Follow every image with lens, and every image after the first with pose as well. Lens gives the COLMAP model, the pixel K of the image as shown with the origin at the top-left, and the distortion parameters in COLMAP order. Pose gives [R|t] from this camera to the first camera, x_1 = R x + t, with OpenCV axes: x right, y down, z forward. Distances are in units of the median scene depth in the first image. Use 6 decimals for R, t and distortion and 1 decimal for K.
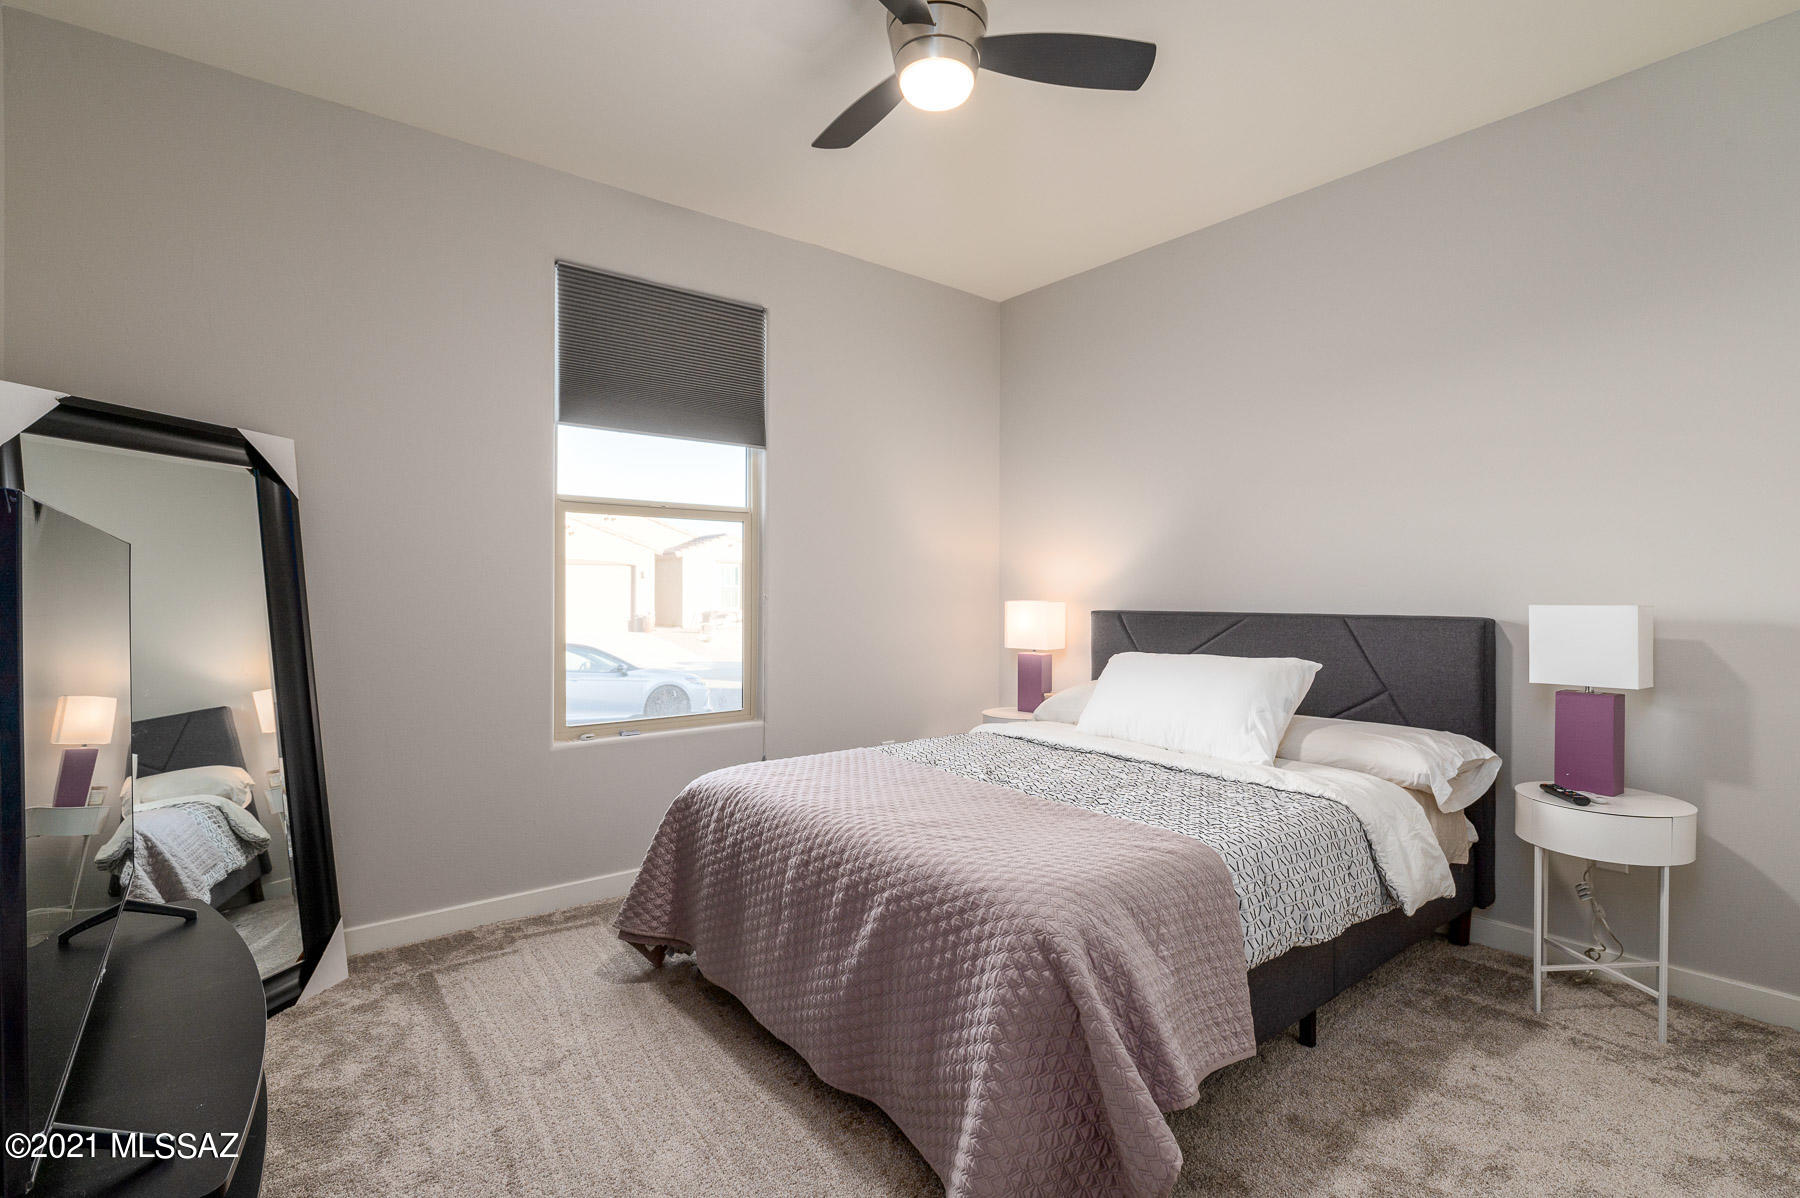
lens RADIAL K [[851.0, 0, 899.7], [0, 851.0, 601.1], [0, 0, 1]] dist [-0.010498, -0.000199]
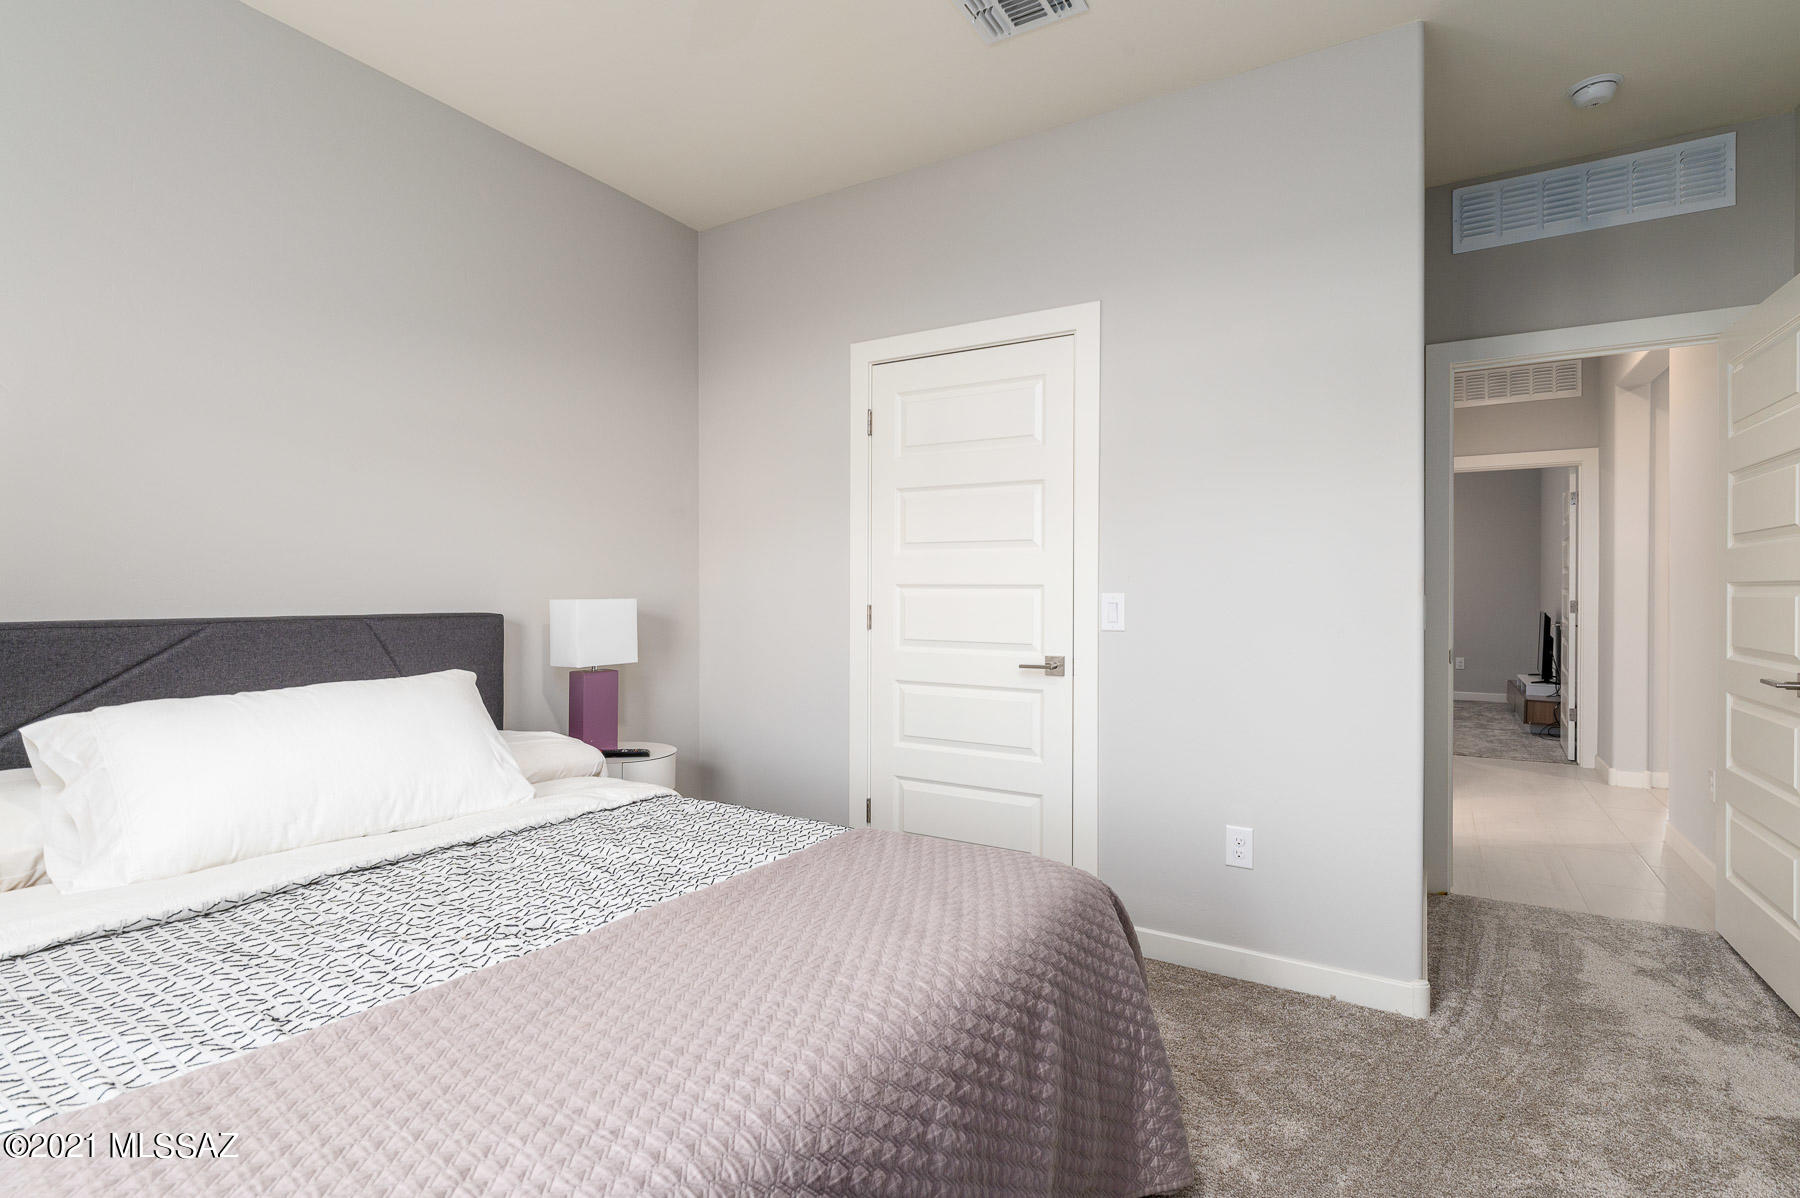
lens RADIAL K [[851.0, 0, 897.5], [0, 851.0, 592.9], [0, 0, 1]] dist [-0.010498, -0.000199]
pose [[-0.387205, -0.004630, 0.921982, -0.437661], [0.002840, 0.999977, 0.006215, -0.008830], [-0.921989, 0.005025, -0.387183, 0.938072]]
